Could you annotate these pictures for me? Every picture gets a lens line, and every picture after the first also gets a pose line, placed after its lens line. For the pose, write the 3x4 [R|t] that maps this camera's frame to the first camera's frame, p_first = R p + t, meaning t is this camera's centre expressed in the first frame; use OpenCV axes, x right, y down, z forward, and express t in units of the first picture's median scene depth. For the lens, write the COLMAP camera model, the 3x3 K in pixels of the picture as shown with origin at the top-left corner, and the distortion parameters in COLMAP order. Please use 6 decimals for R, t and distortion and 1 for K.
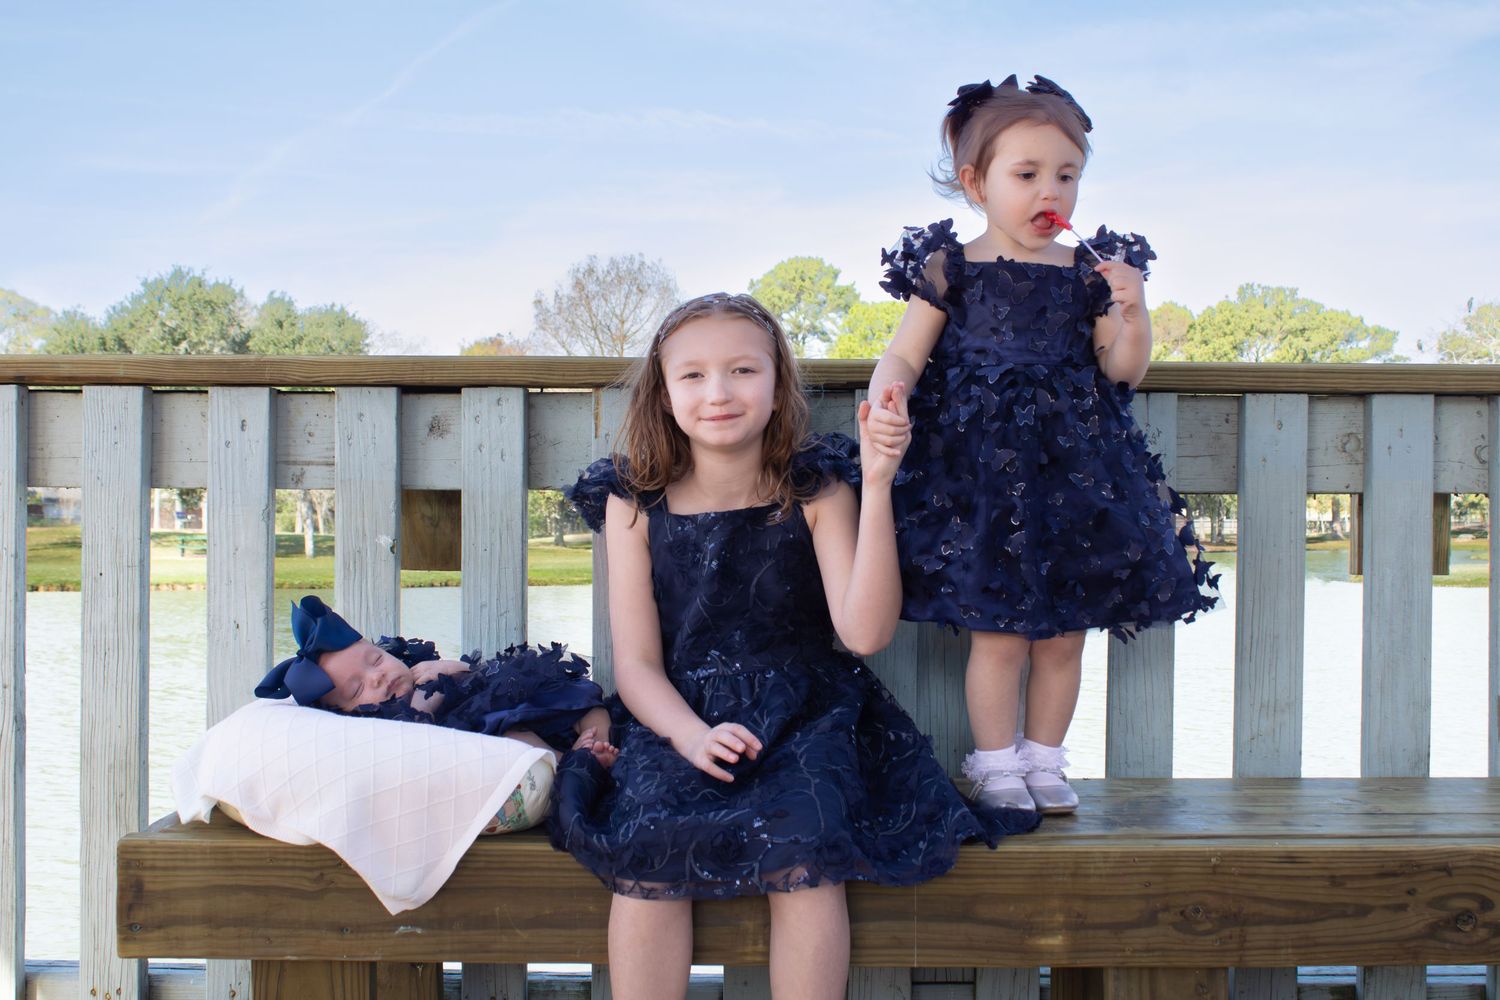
lens RADIAL K [[1929.5, 0, 749.4], [0, 1929.5, 501.8], [0, 0, 1]] dist [-0.069930, 0.000000]
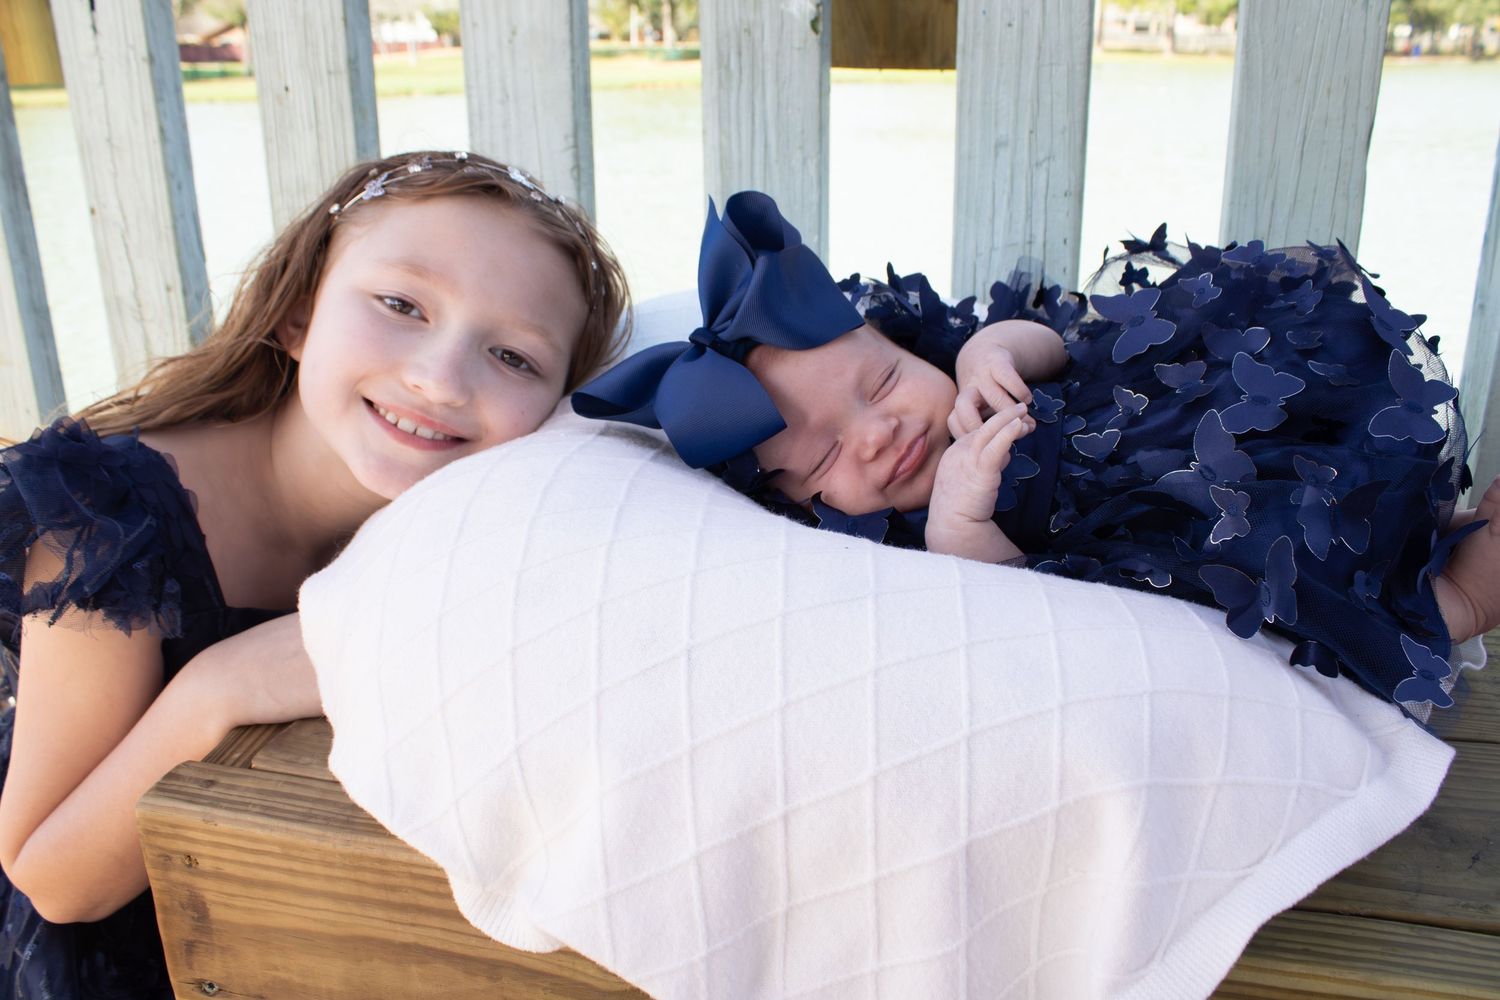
lens RADIAL K [[1283.2, 0, 745.1], [0, 1283.2, 494.6], [0, 0, 1]] dist [-0.099871, 0.001845]
pose [[0.974887, 0.061359, -0.214082, -0.127032], [0.017306, 0.937515, 0.347514, 0.024550], [0.222029, -0.342492, 0.912909, 0.664026]]
